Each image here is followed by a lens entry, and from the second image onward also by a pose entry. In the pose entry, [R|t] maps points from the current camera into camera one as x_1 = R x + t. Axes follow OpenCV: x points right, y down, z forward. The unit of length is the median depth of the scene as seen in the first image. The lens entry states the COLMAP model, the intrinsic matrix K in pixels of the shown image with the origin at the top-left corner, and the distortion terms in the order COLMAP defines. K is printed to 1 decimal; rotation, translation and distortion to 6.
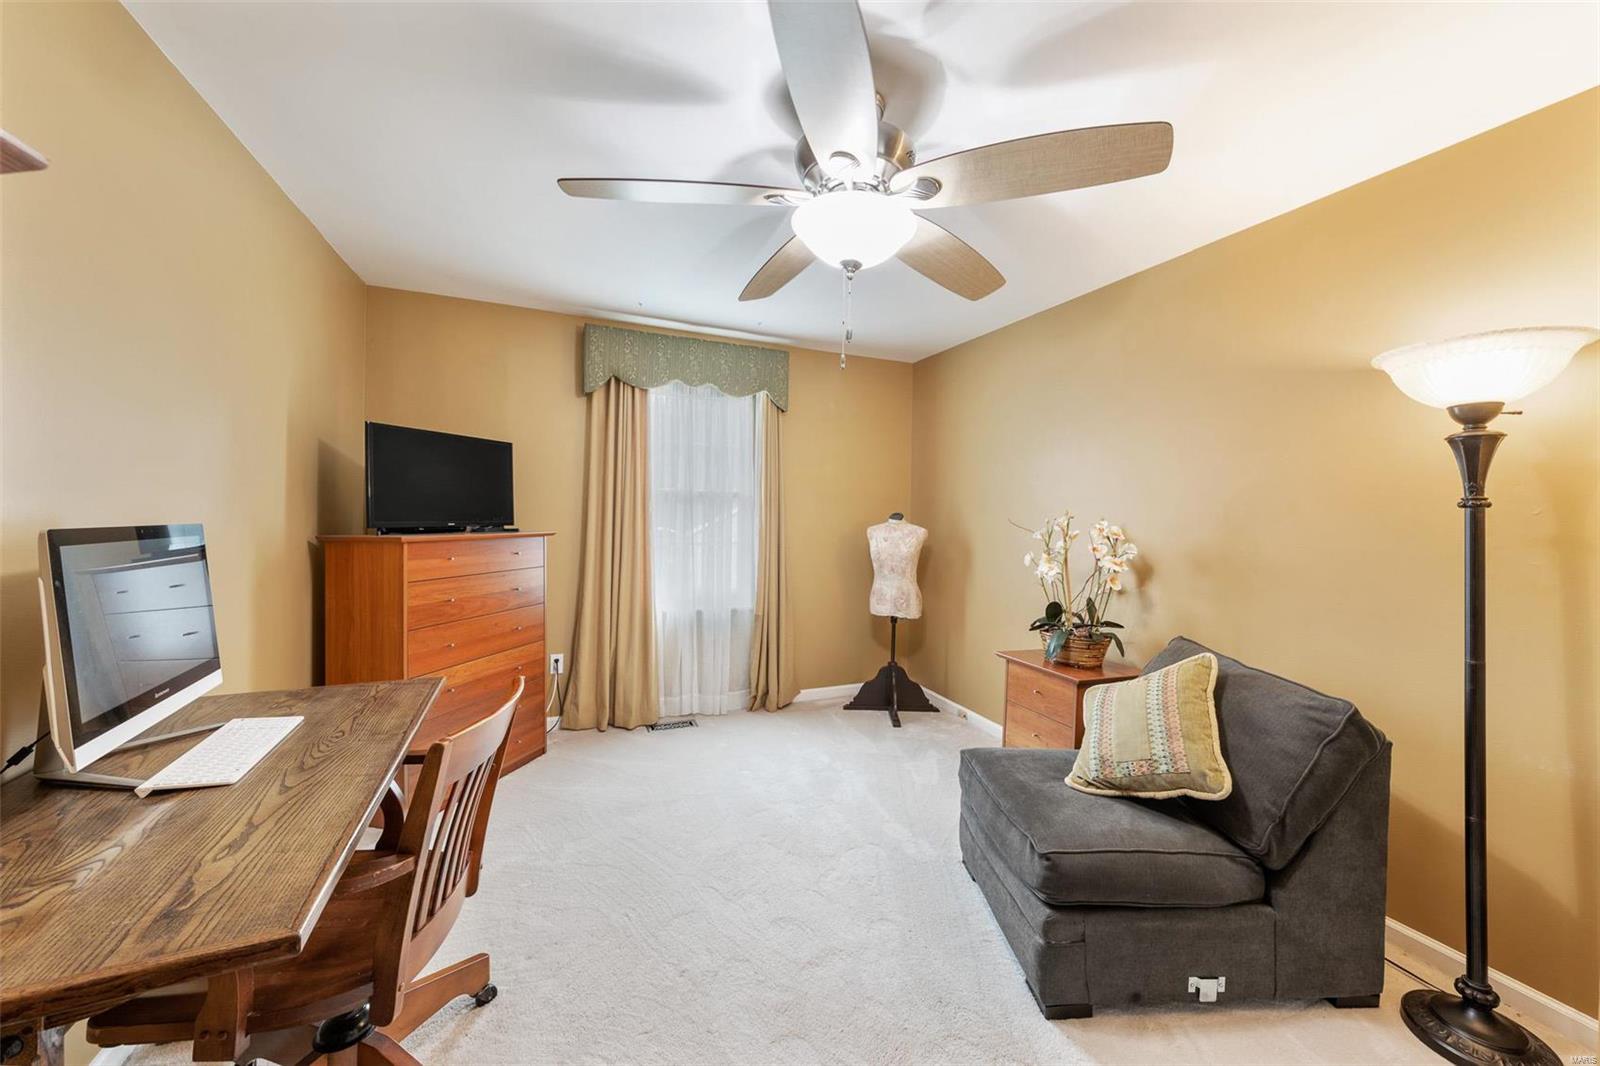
lens RADIAL K [[621.1, 0, 800.6], [0, 621.1, 515.8], [0, 0, 1]] dist [0.000580, 0.000073]
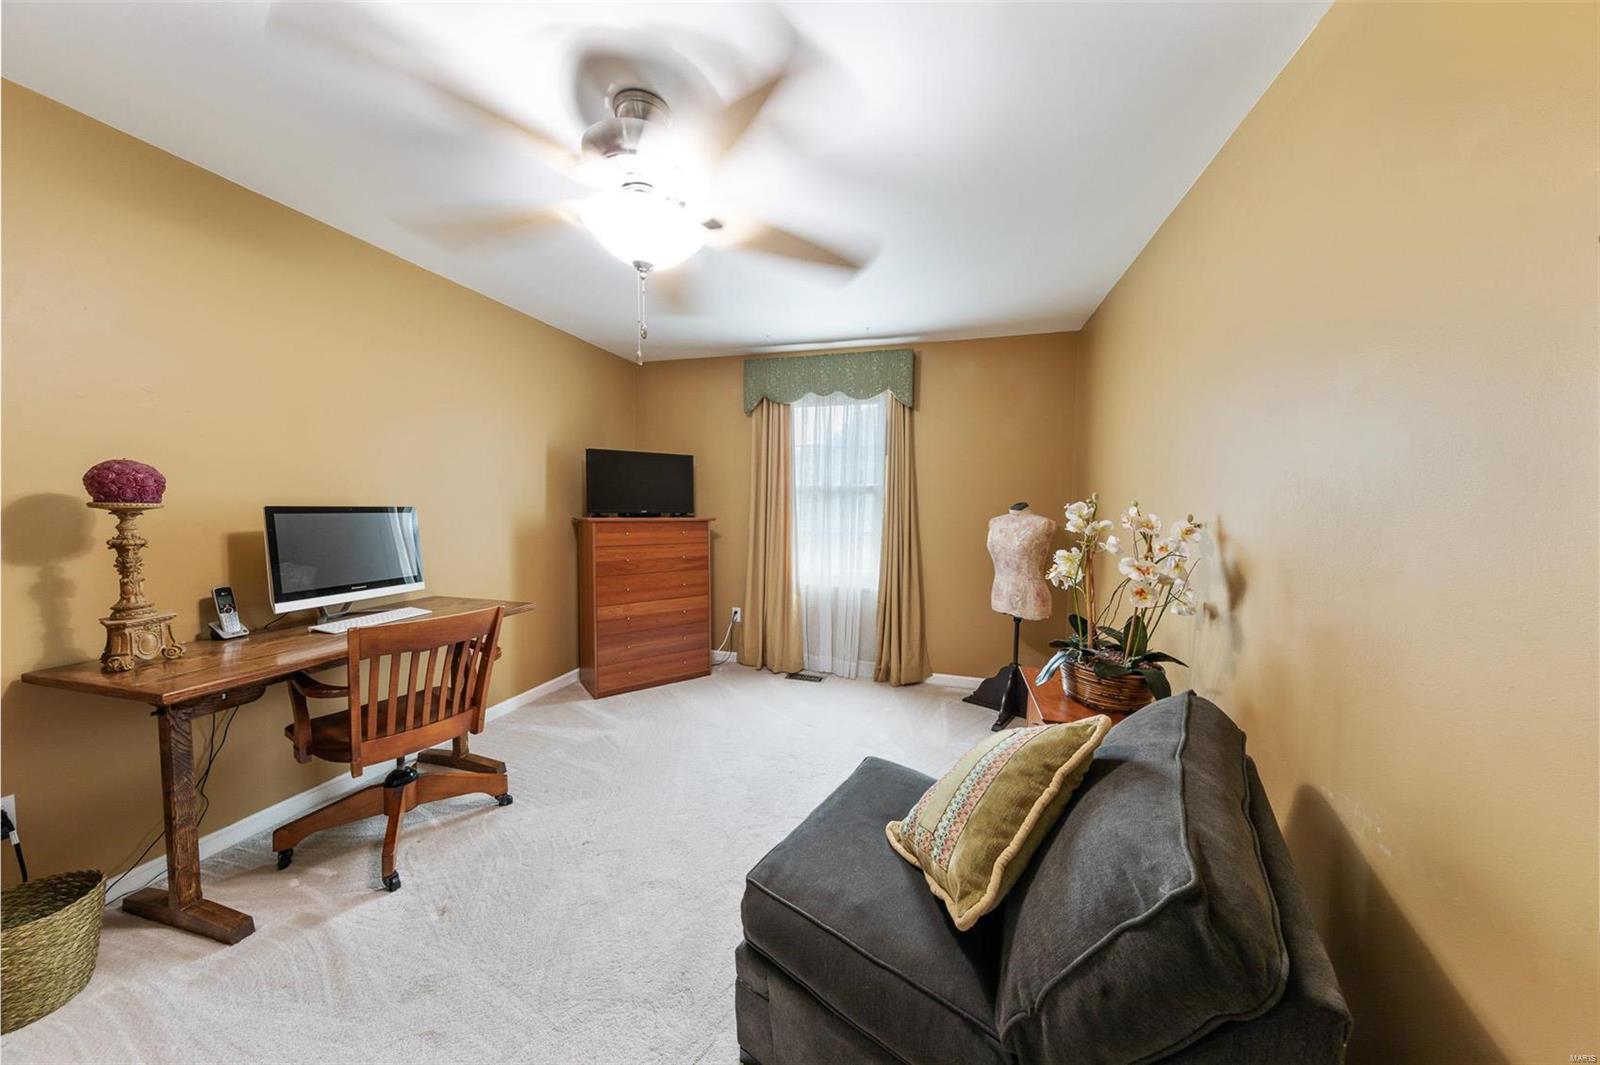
lens RADIAL K [[504.8, 0, 800.0], [0, 504.8, 532.5], [0, 0, 1]] dist [0.000591, 0.000033]
pose [[0.761338, 0.029099, -0.647702, 0.422756], [-0.002876, 0.999134, 0.041507, 0.009670], [0.648349, -0.029738, 0.760762, 0.241053]]
